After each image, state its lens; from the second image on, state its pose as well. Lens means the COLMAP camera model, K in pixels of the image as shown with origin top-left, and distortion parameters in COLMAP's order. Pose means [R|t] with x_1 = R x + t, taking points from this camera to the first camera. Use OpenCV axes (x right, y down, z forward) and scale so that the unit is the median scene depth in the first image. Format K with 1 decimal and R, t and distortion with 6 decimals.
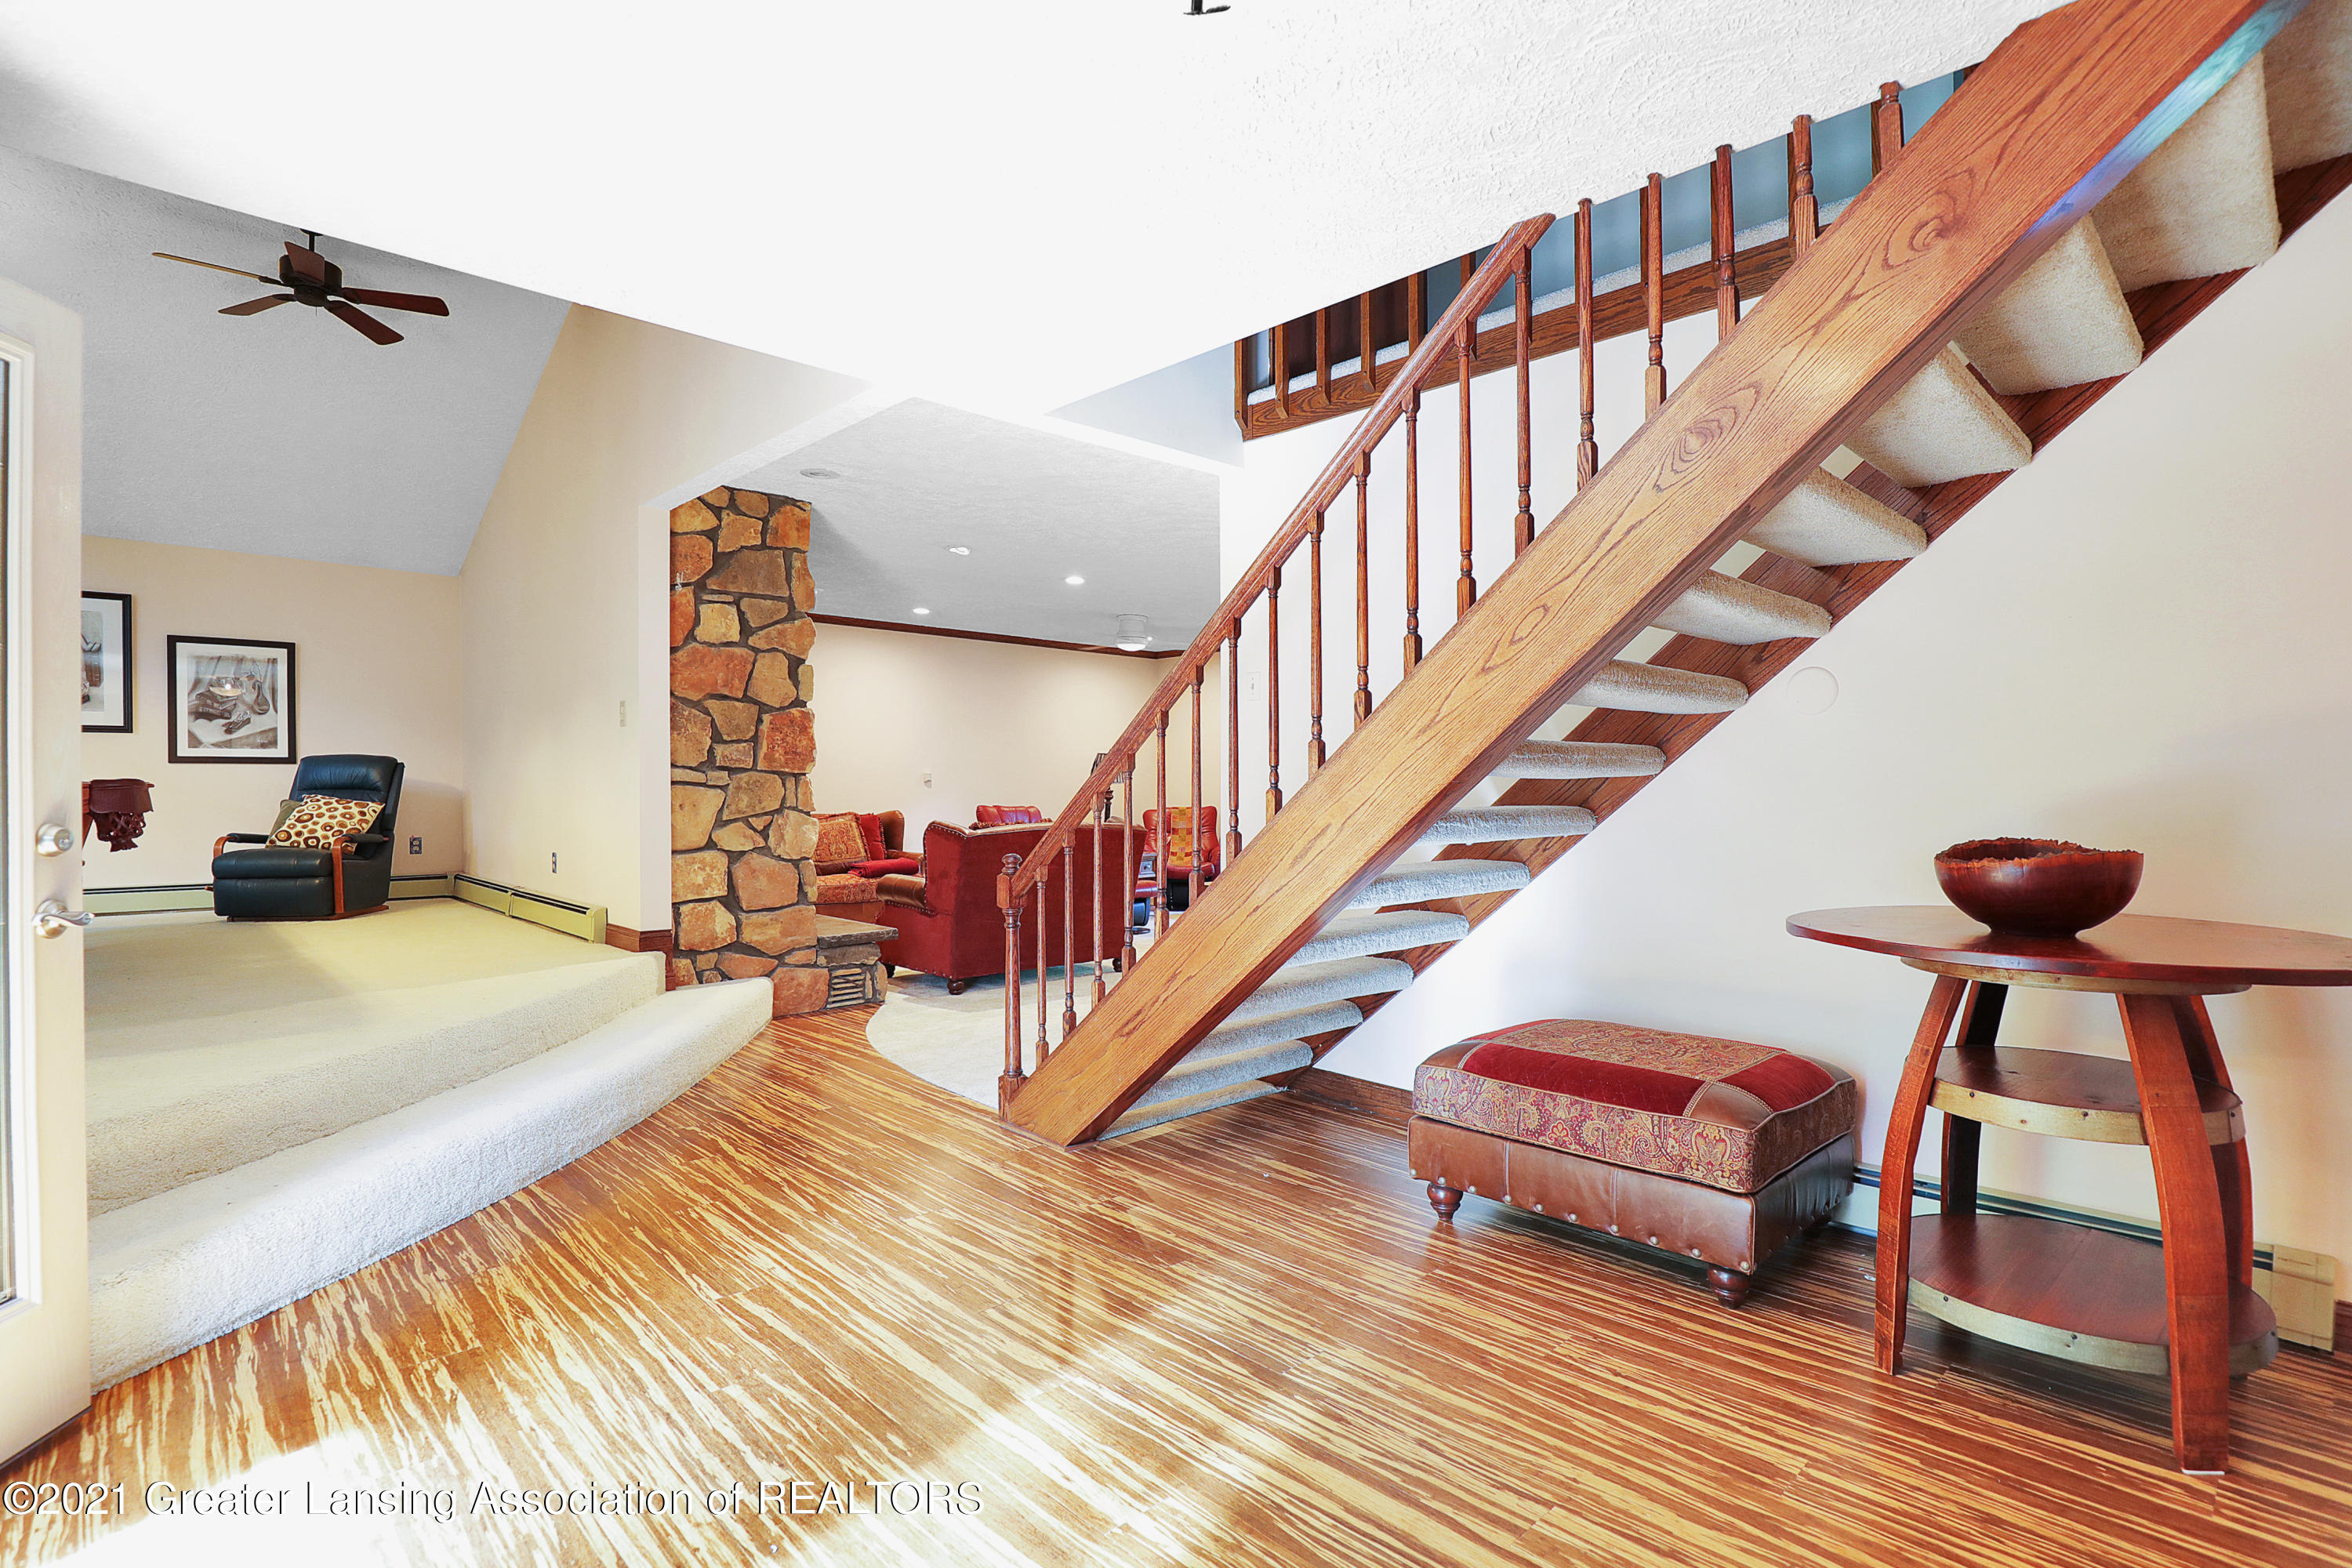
lens RADIAL K [[1126.5, 0, 1180.3], [0, 1126.5, 785.0], [0, 0, 1]] dist [0.000497, 0.000146]
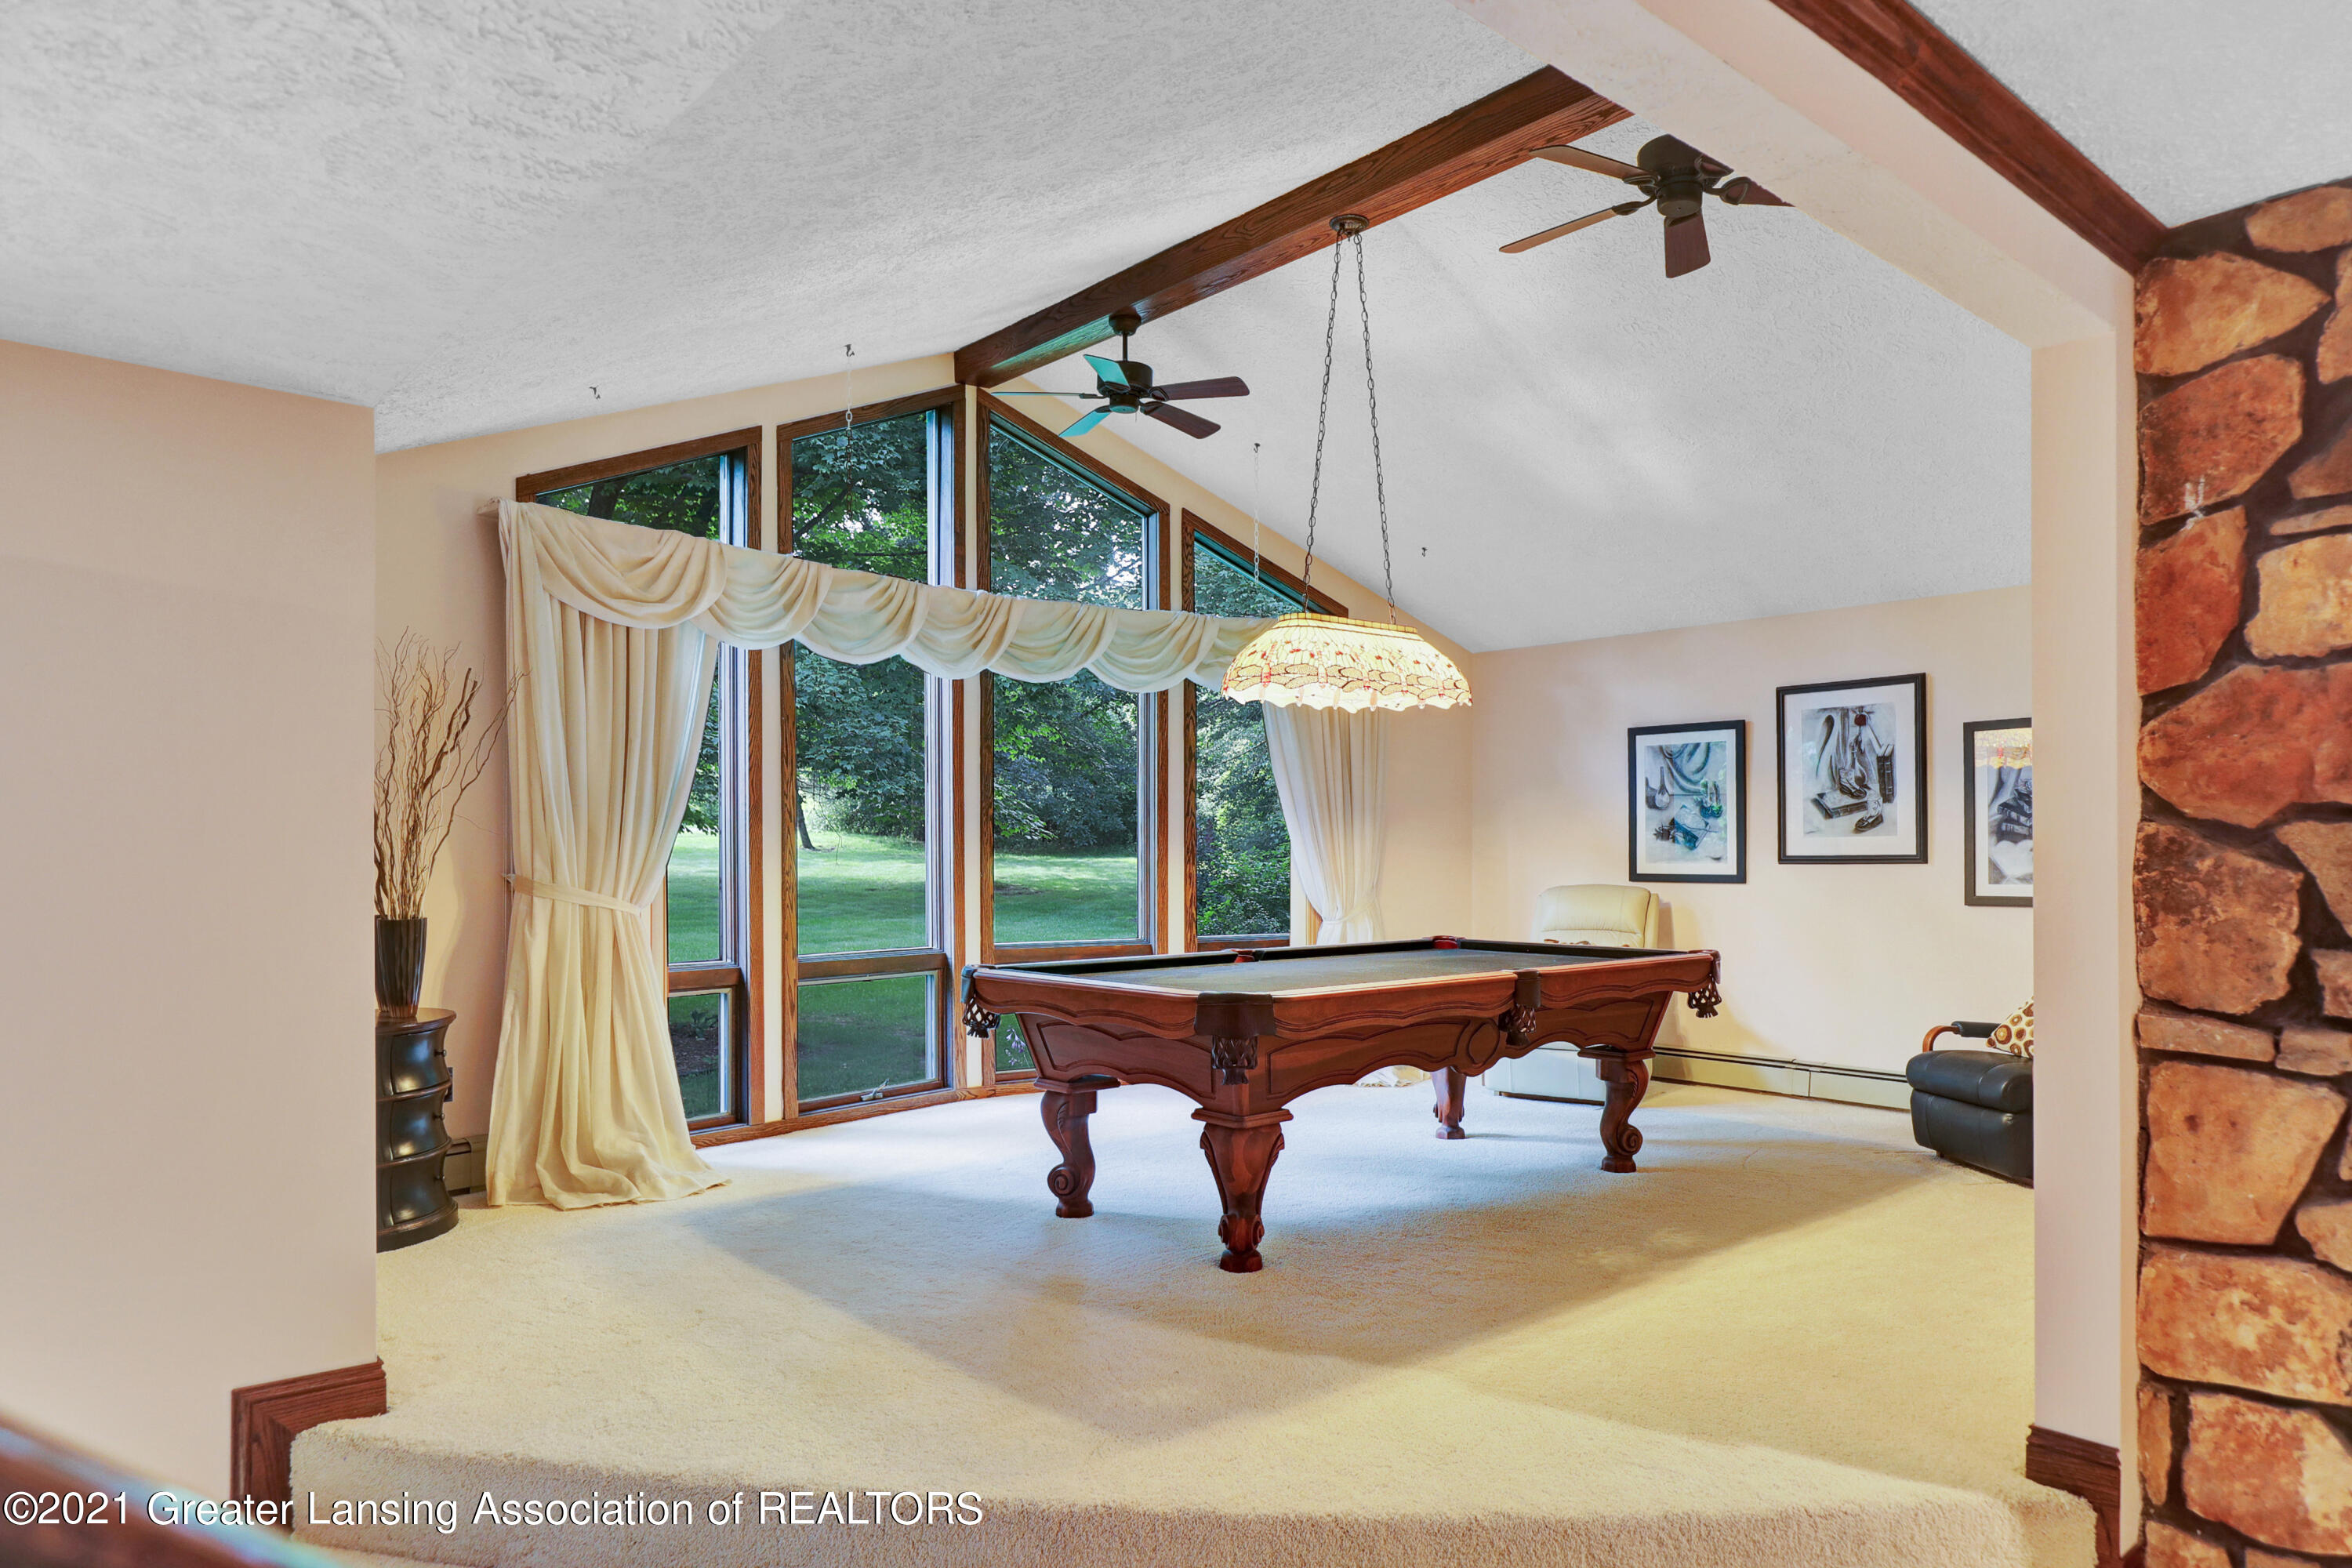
lens RADIAL K [[1484.3, 0, 1216.5], [0, 1484.3, 845.4], [0, 0, 1]] dist [-0.006514, -0.001682]
pose [[-0.035683, -0.001897, -0.999361, 0.045277], [0.005109, 0.999985, -0.002080, -0.068984], [0.999350, -0.005180, -0.035673, 0.683730]]
